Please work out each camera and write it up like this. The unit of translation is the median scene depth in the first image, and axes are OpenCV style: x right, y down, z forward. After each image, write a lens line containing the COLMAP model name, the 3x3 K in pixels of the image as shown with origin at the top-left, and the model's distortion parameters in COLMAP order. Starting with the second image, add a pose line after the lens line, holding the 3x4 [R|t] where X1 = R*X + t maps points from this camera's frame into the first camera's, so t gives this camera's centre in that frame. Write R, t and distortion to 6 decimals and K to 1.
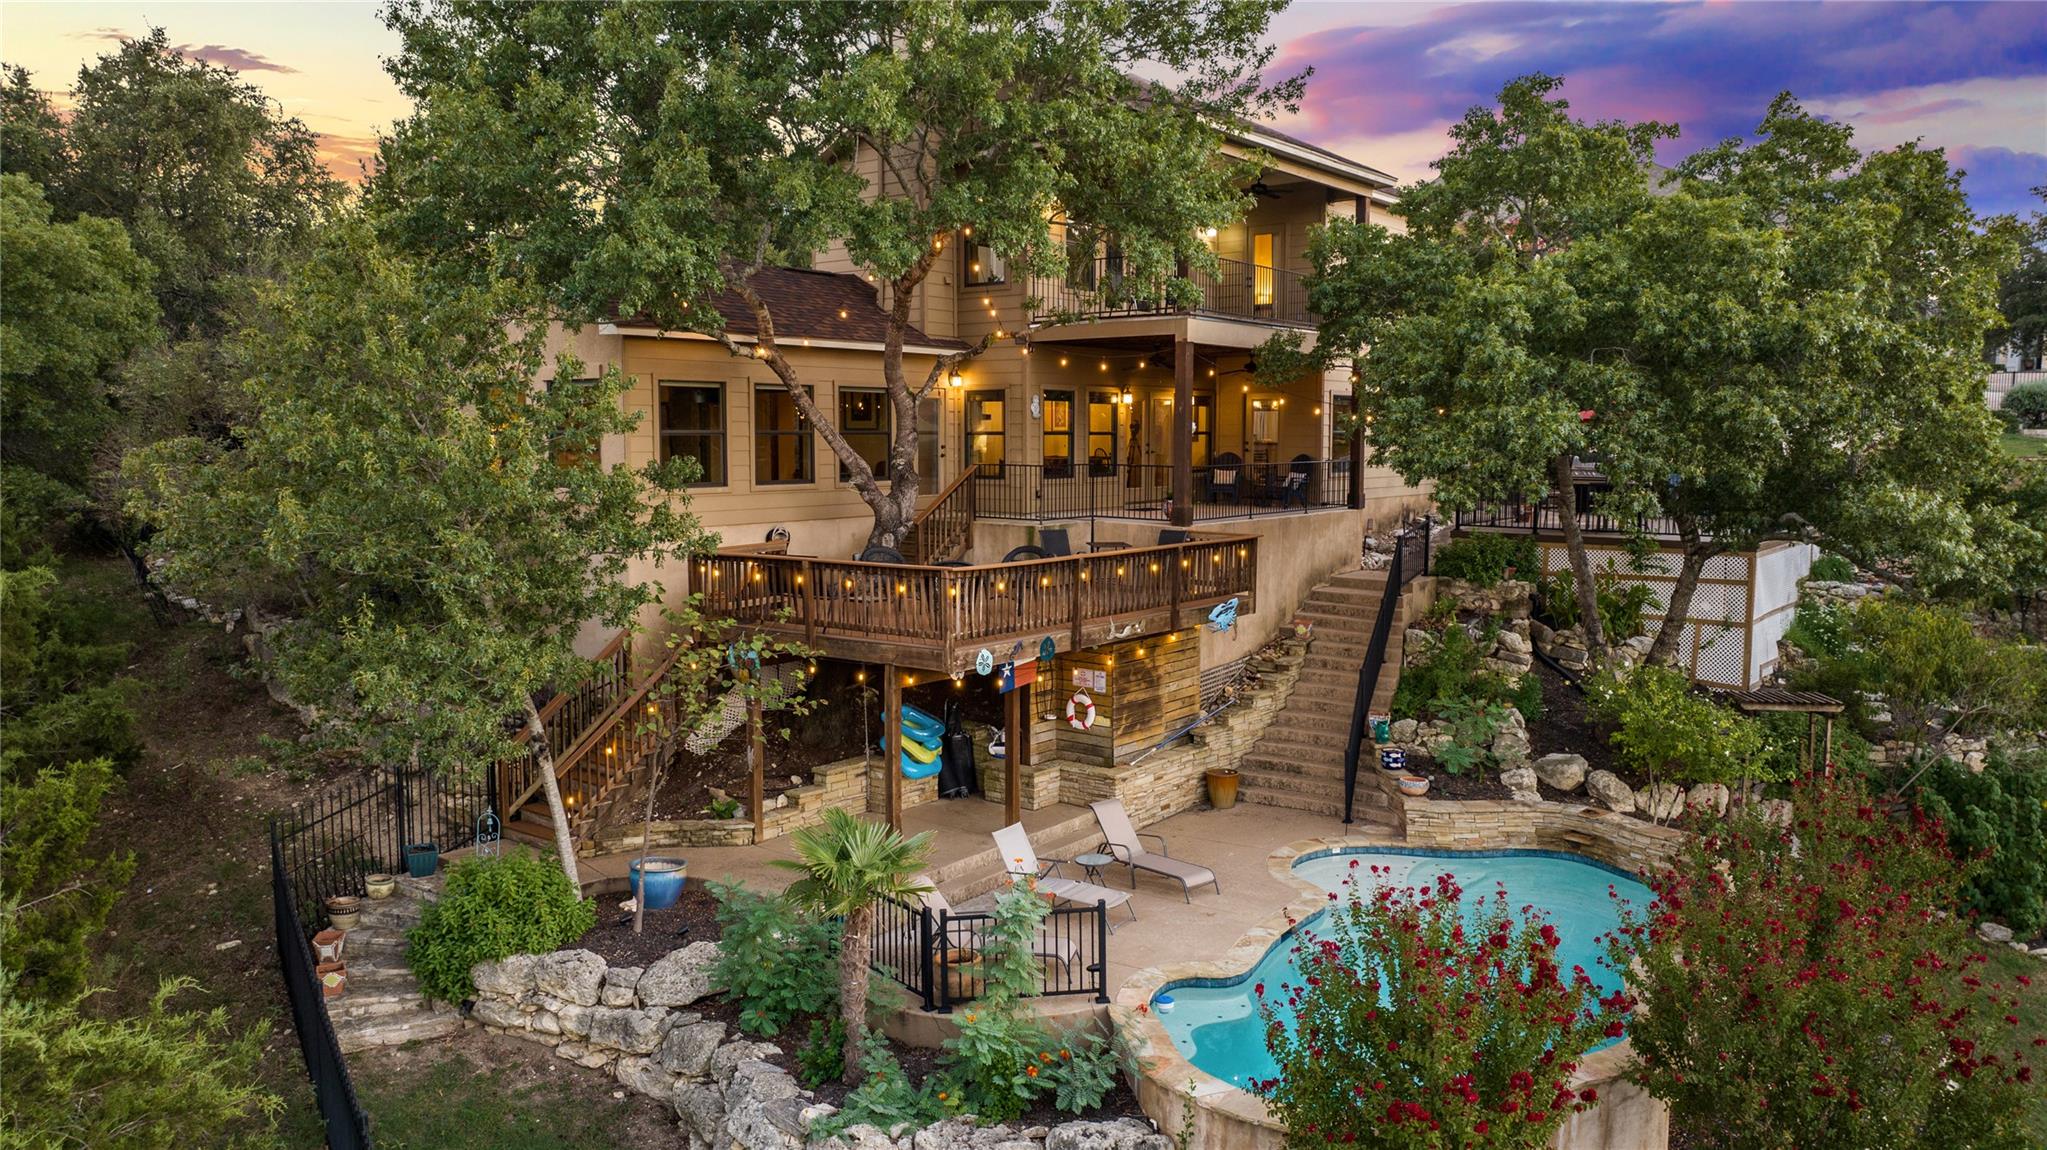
lens RADIAL K [[1375.6, 0, 1023.5], [0, 1375.6, 575.0], [0, 0, 1]] dist [-0.008577, -0.001677]
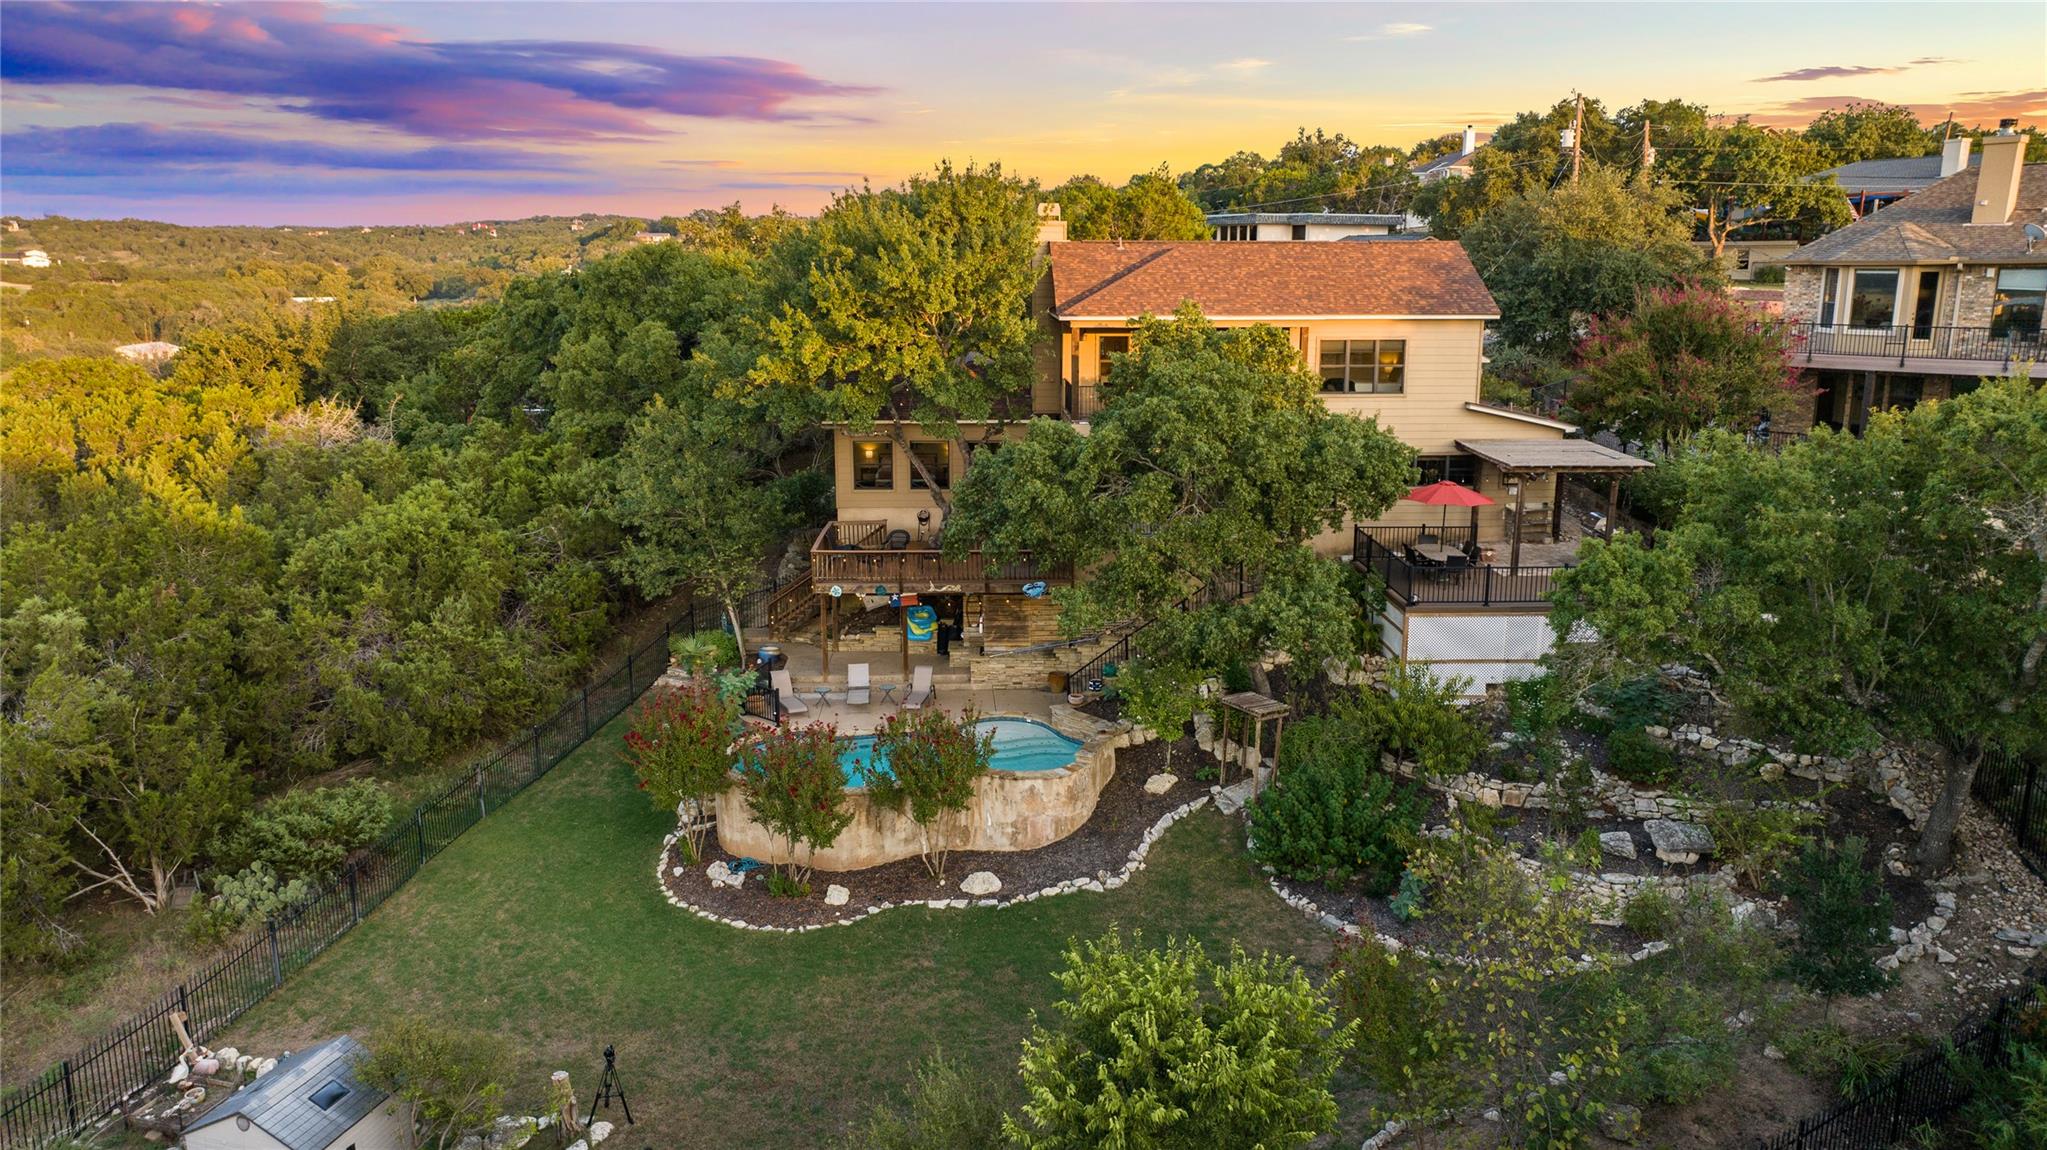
lens RADIAL K [[1423.2, 0, 1023.5], [0, 1423.2, 575.0], [0, 0, 1]] dist [-0.014014, -0.002035]
pose [[0.625569, 0.167250, -0.762031, 1.769771], [-0.071351, 0.984923, 0.157596, -0.324485], [0.776899, -0.044216, 0.628070, -0.253176]]
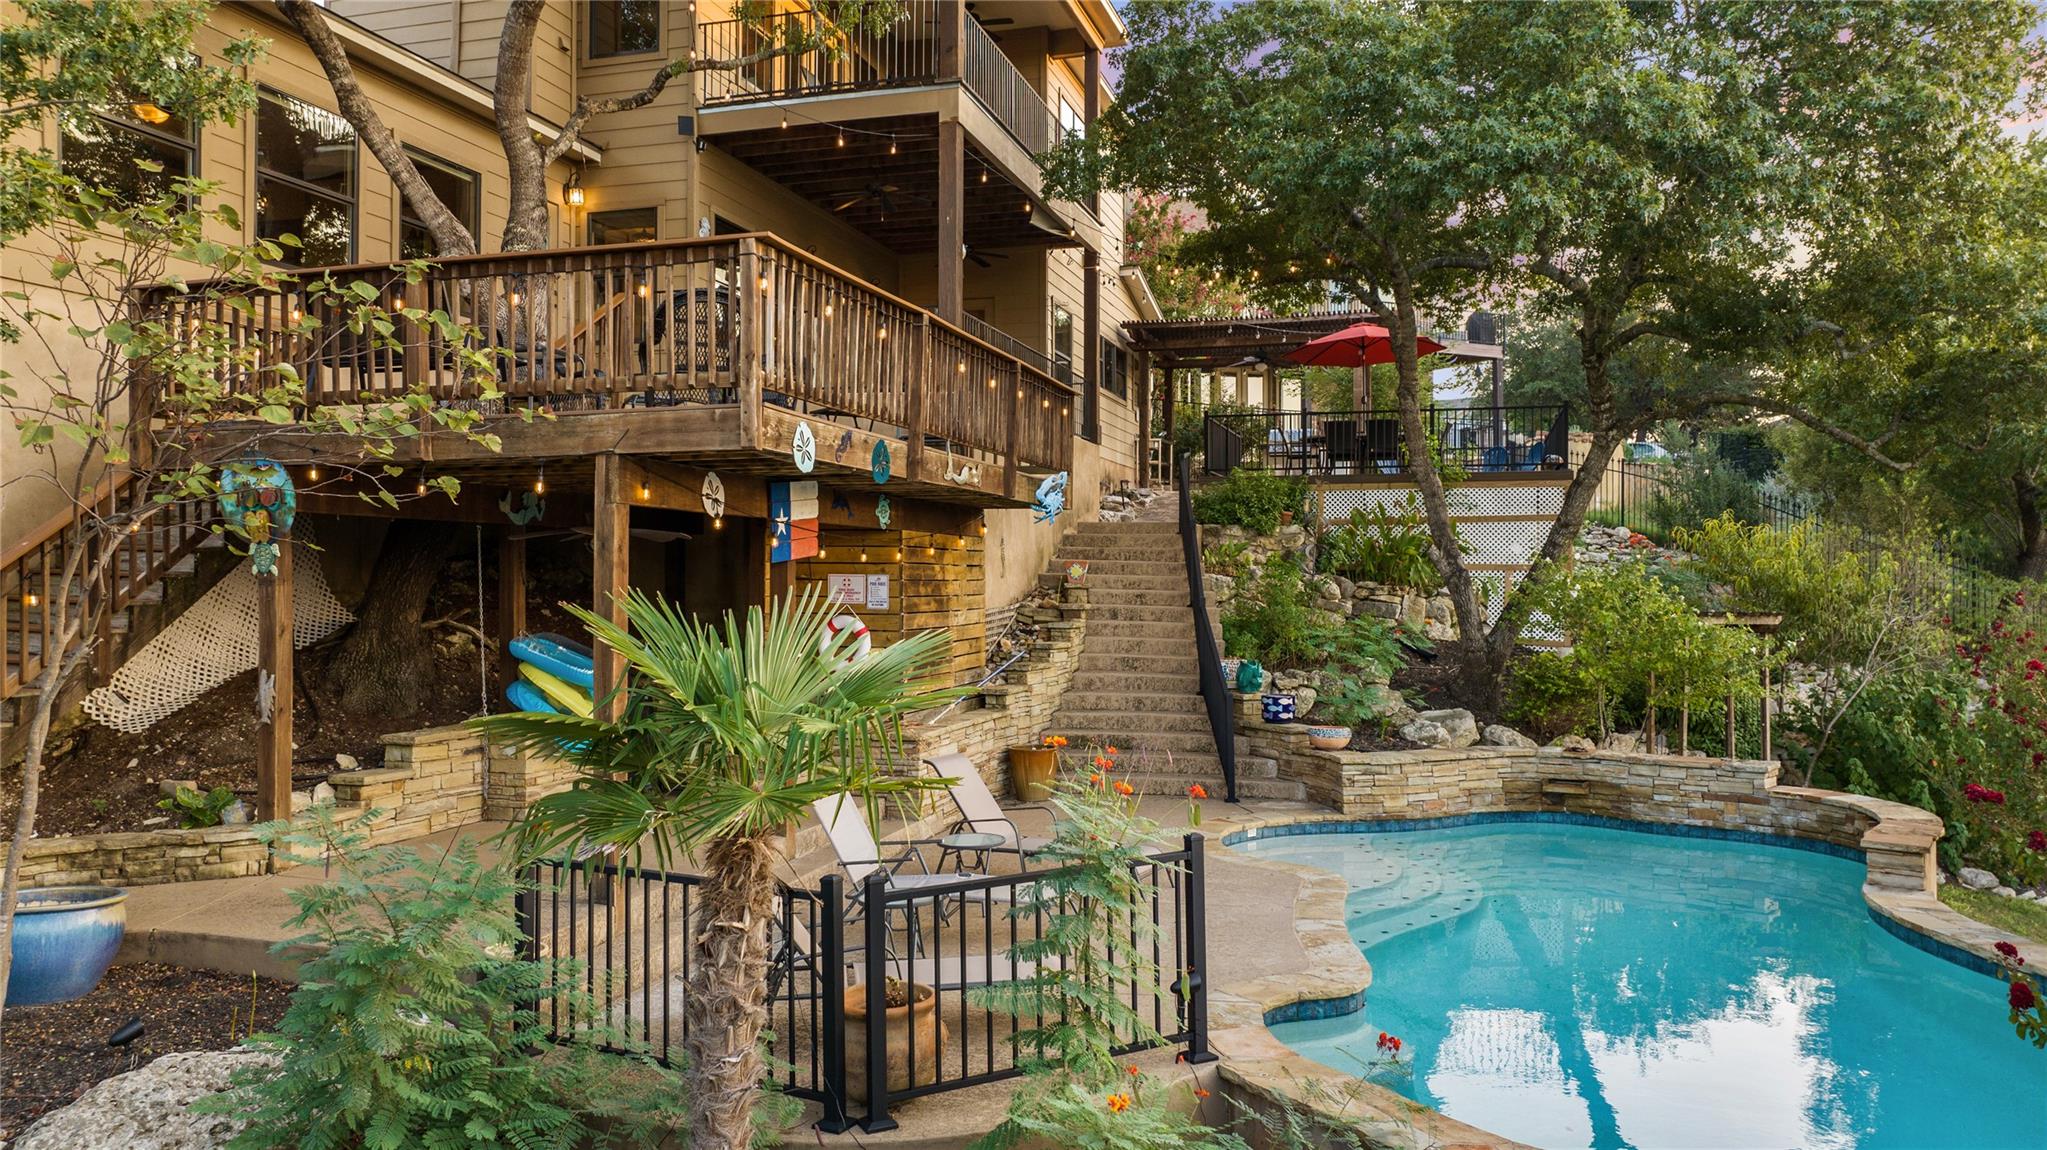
lens RADIAL K [[1423.2, 0, 1023.5], [0, 1423.2, 575.0], [0, 0, 1]] dist [-0.014014, -0.002035]
pose [[0.933039, 0.002088, 0.359770, -0.117055], [0.029972, 0.996056, -0.083510, 0.128920], [-0.358526, 0.088701, 0.929296, 0.389476]]
